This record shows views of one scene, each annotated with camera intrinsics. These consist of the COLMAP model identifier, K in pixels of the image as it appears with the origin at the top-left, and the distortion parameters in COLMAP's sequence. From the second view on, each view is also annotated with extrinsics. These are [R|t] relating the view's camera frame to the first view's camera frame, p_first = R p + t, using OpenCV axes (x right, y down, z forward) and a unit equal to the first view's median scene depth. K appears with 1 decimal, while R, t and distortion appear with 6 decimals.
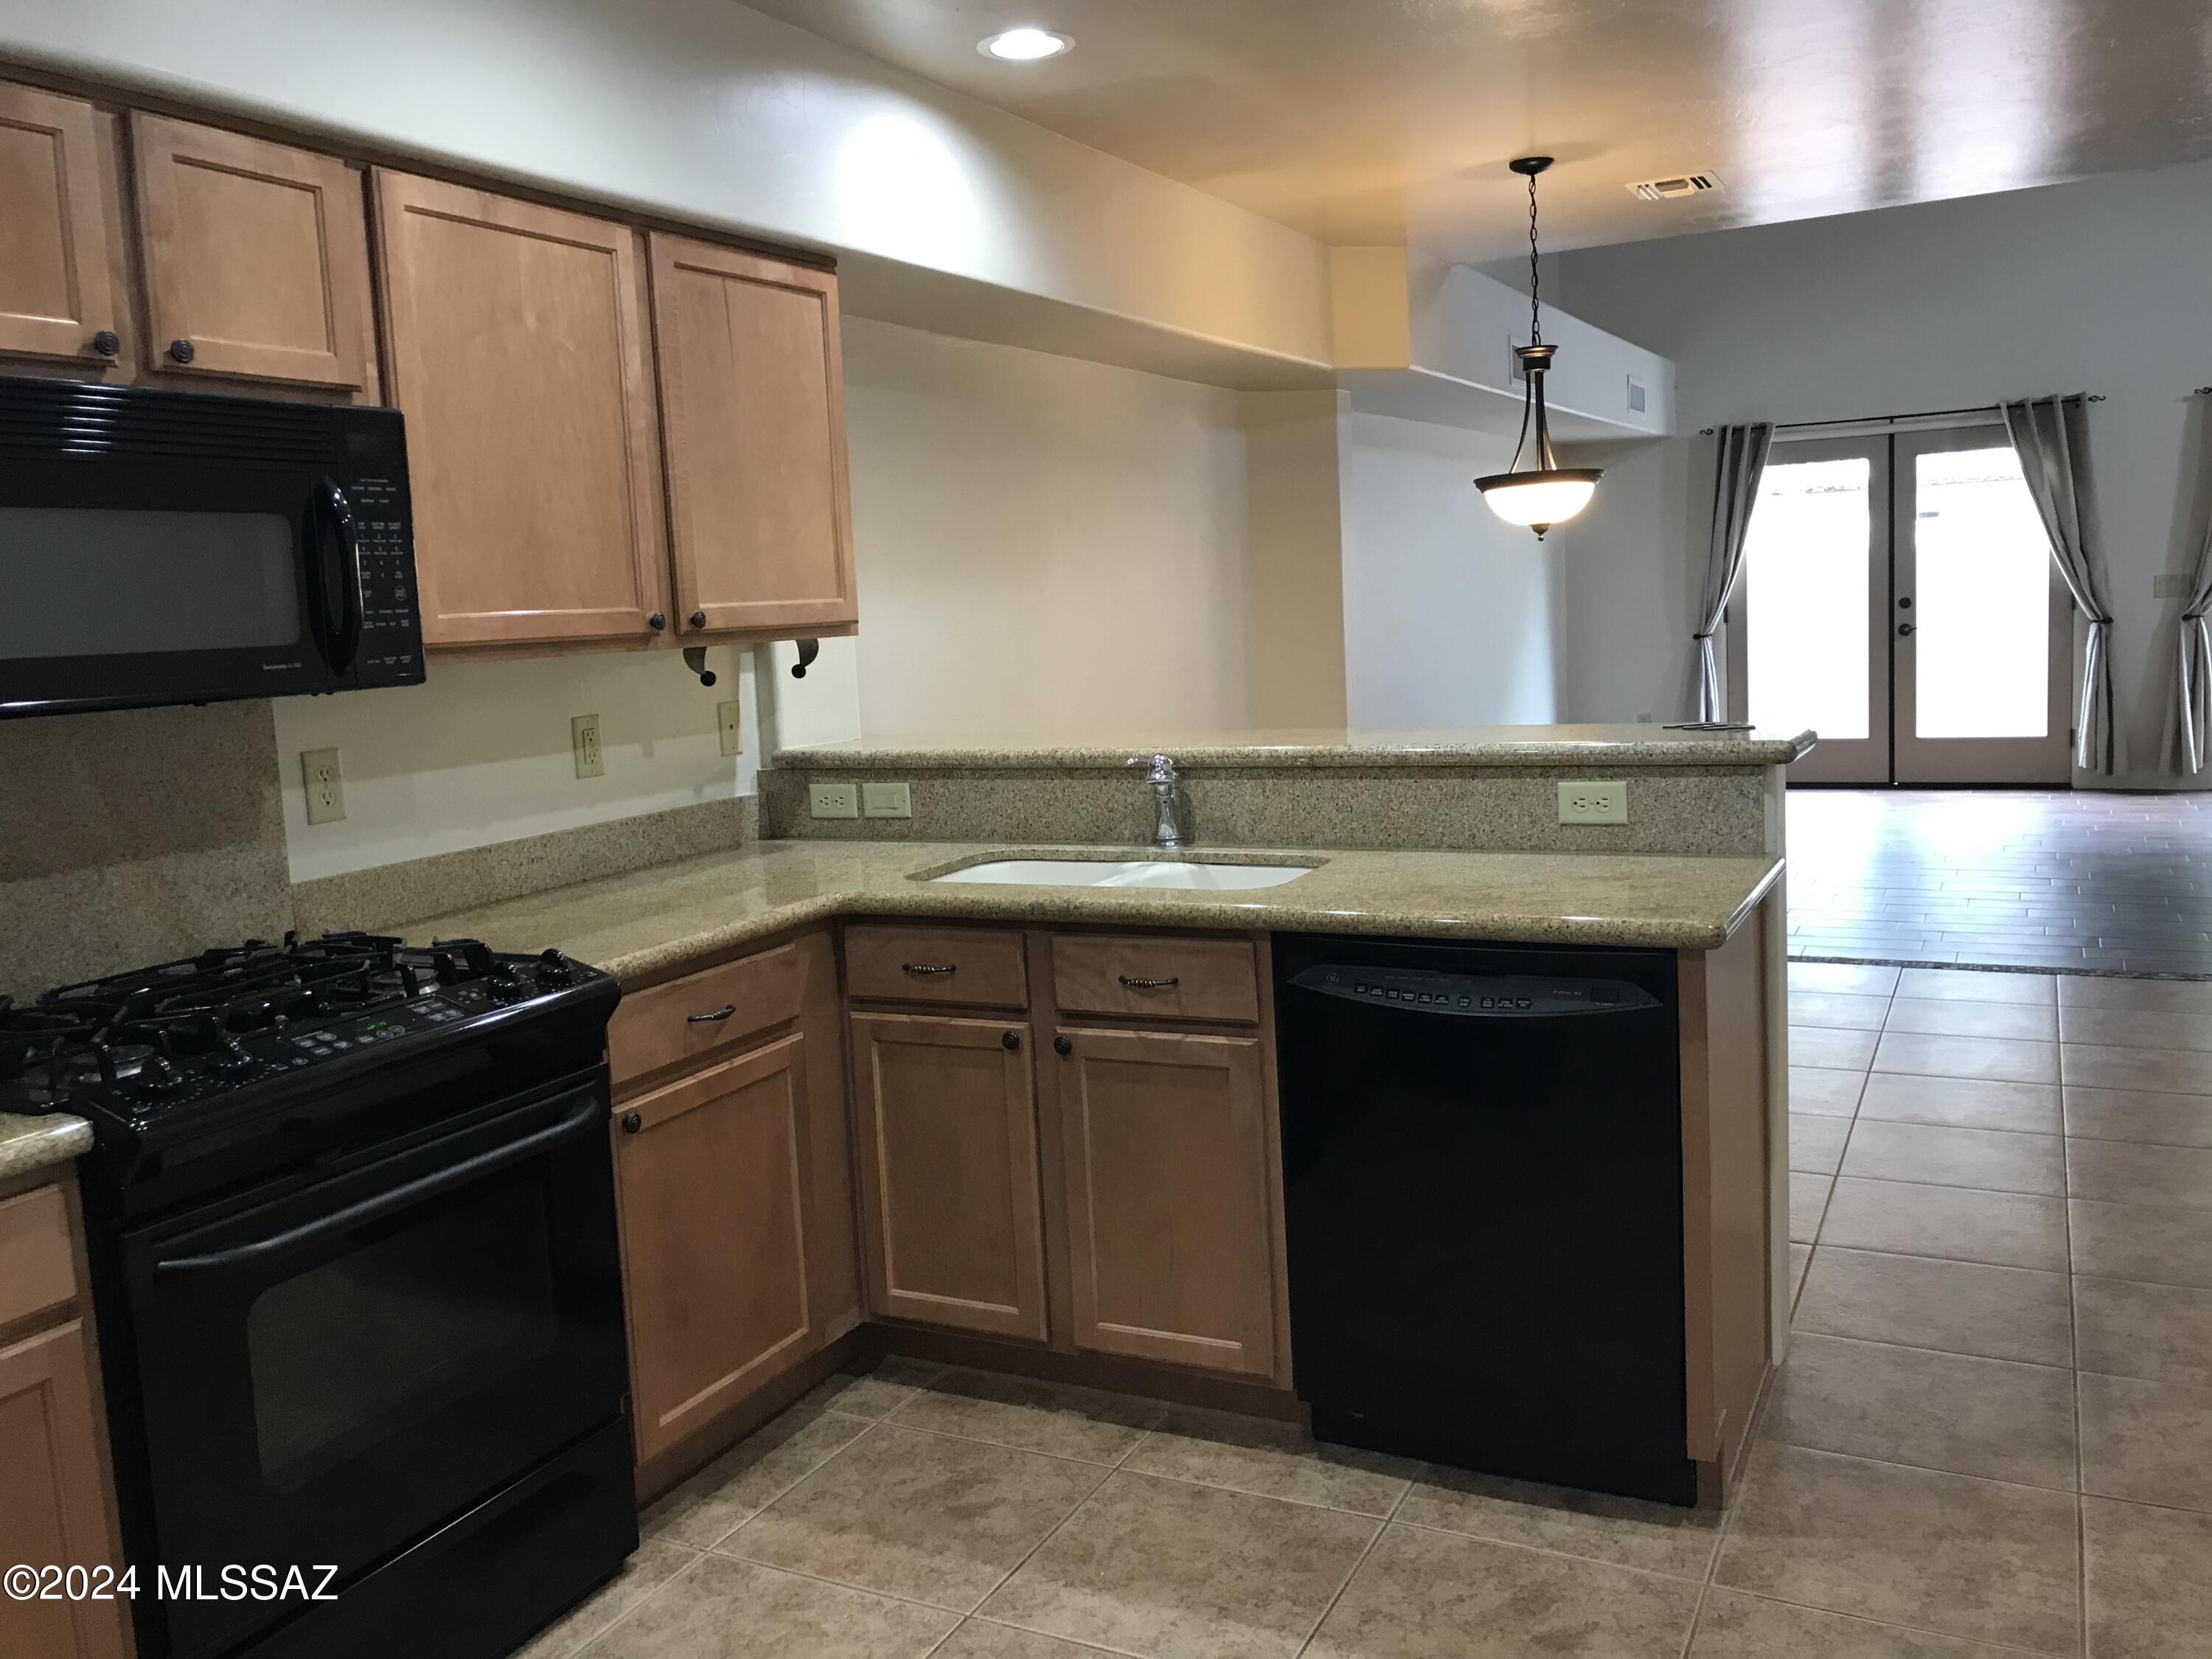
lens RADIAL K [[1832.5, 0, 1101.5], [0, 1832.5, 824.9], [0, 0, 1]] dist [0.031976, -0.035582]
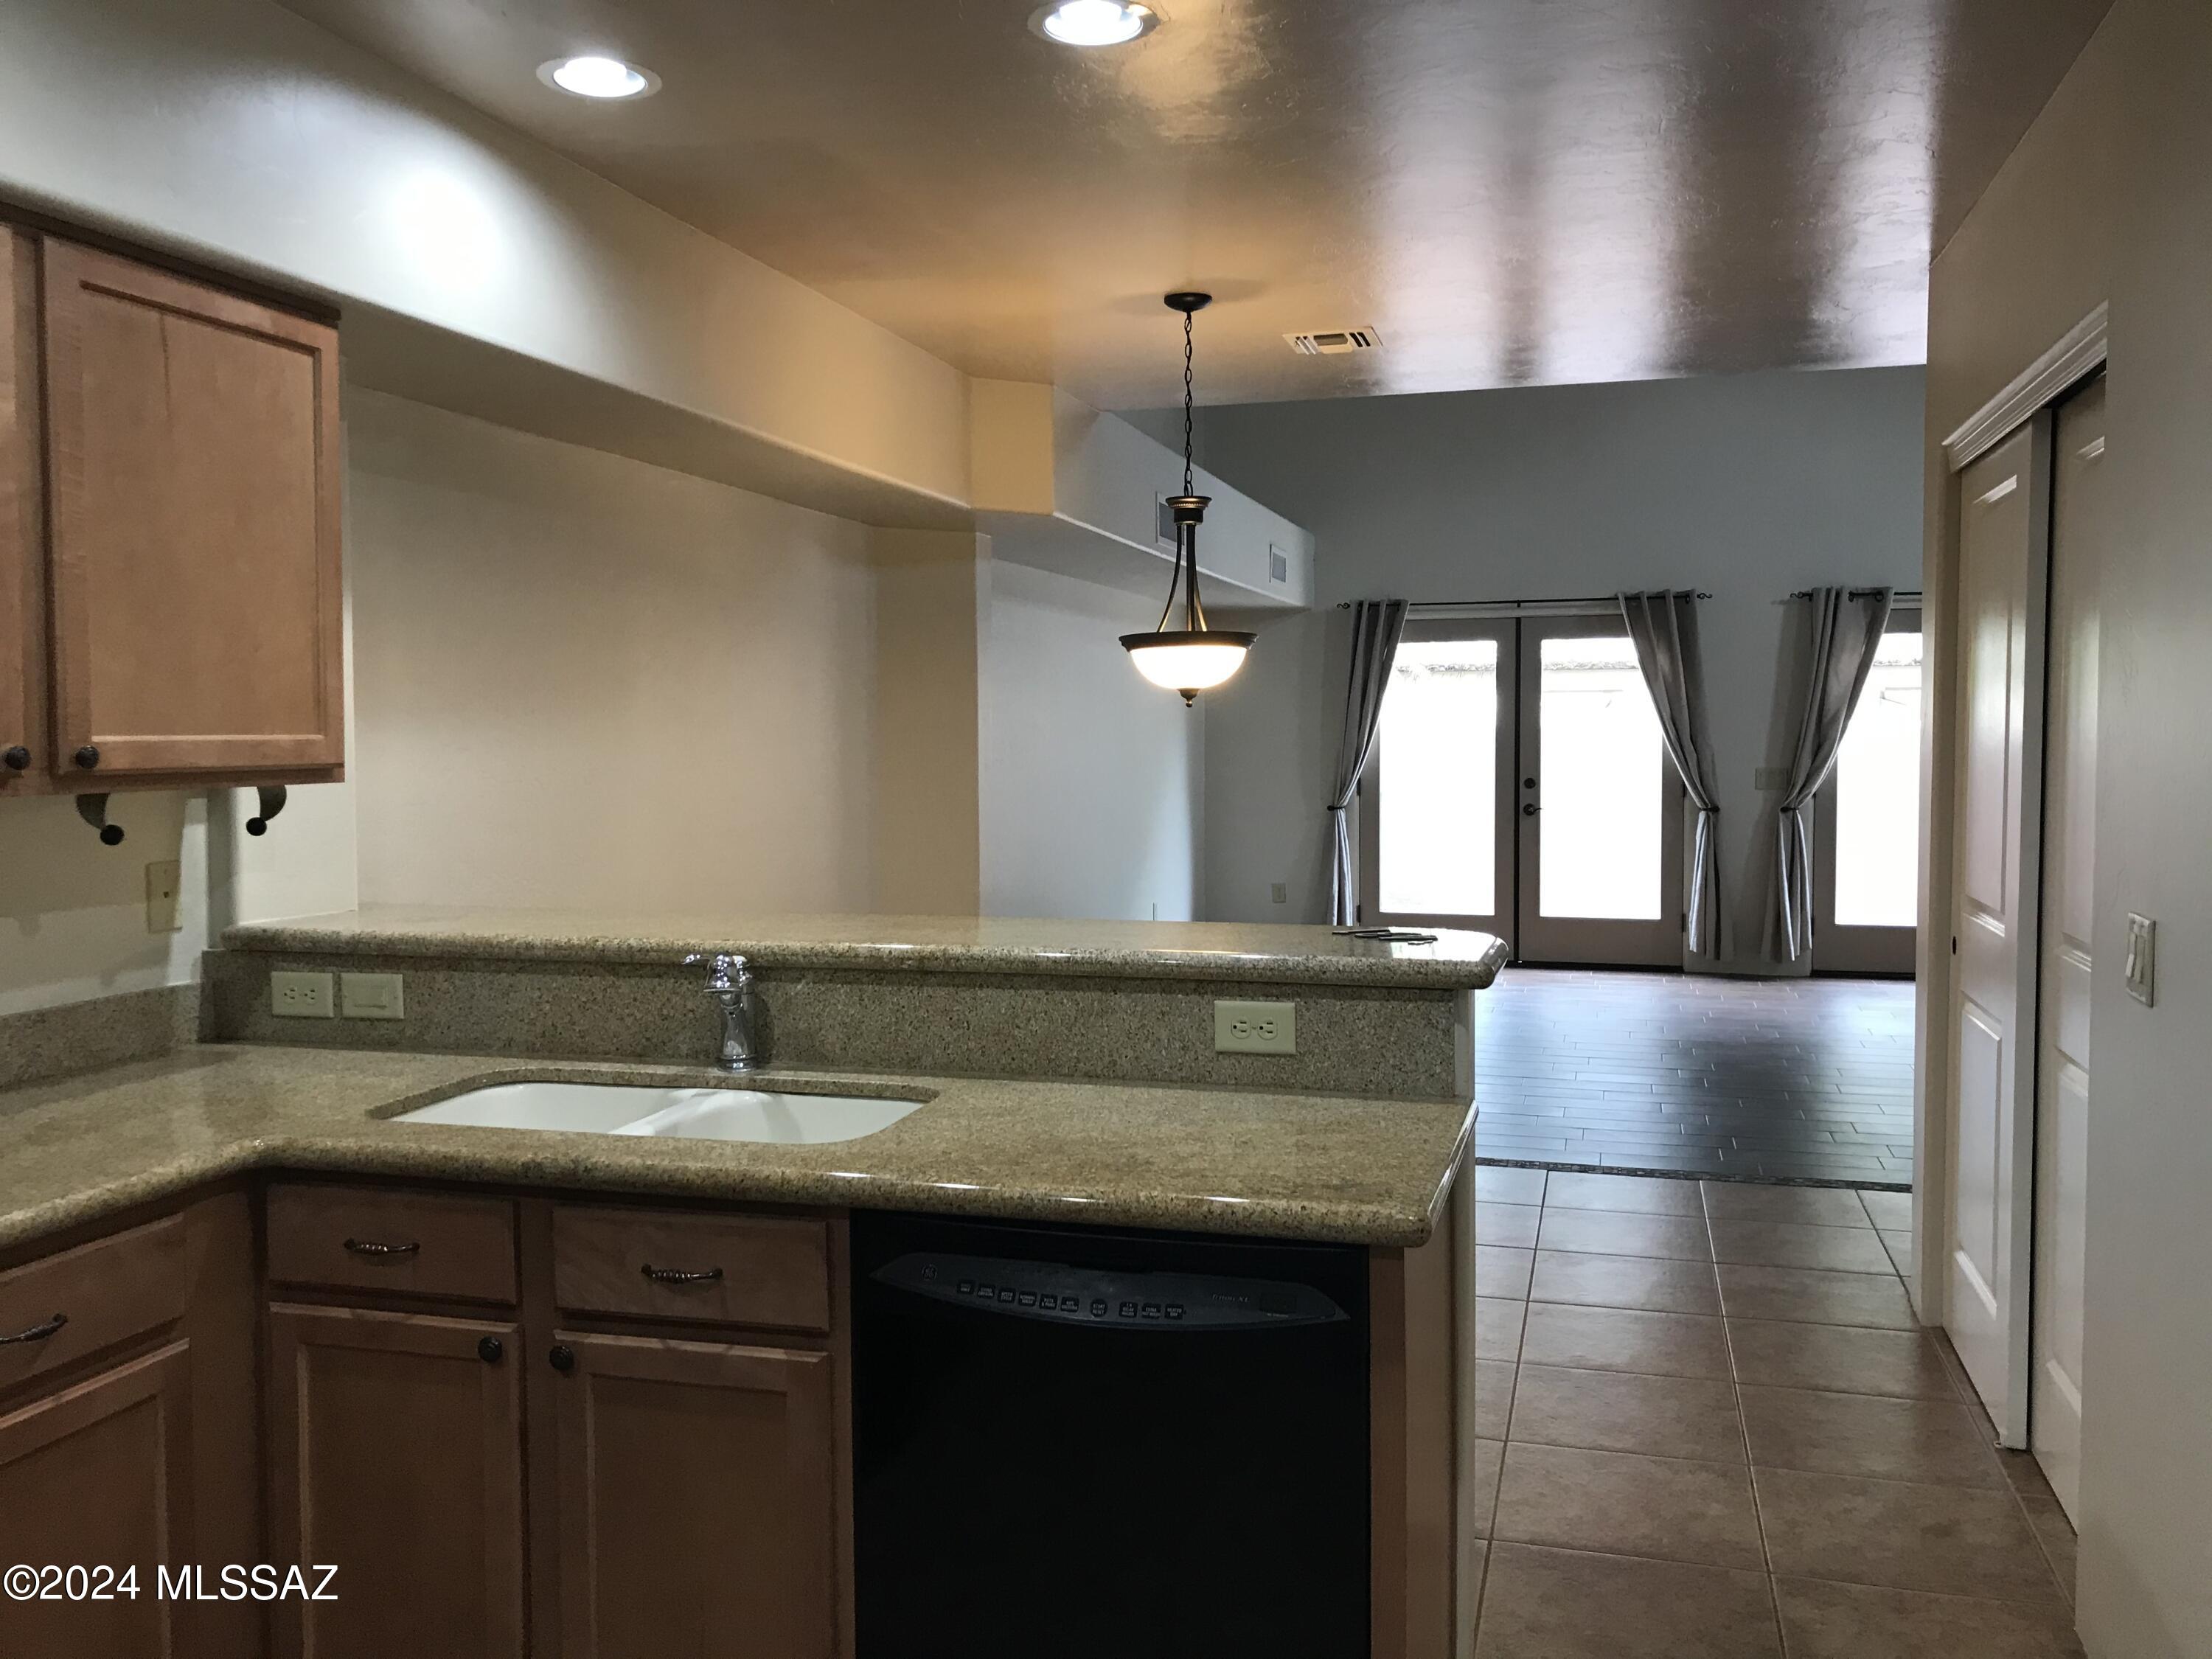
lens RADIAL K [[1832.5, 0, 1120.3], [0, 1832.5, 833.1], [0, 0, 1]] dist [0.031976, -0.035582]
pose [[0.978422, 0.036759, 0.203322, 0.024900], [-0.021443, 0.996799, -0.077024, -0.023150], [-0.205502, 0.071002, 0.976078, 0.135472]]
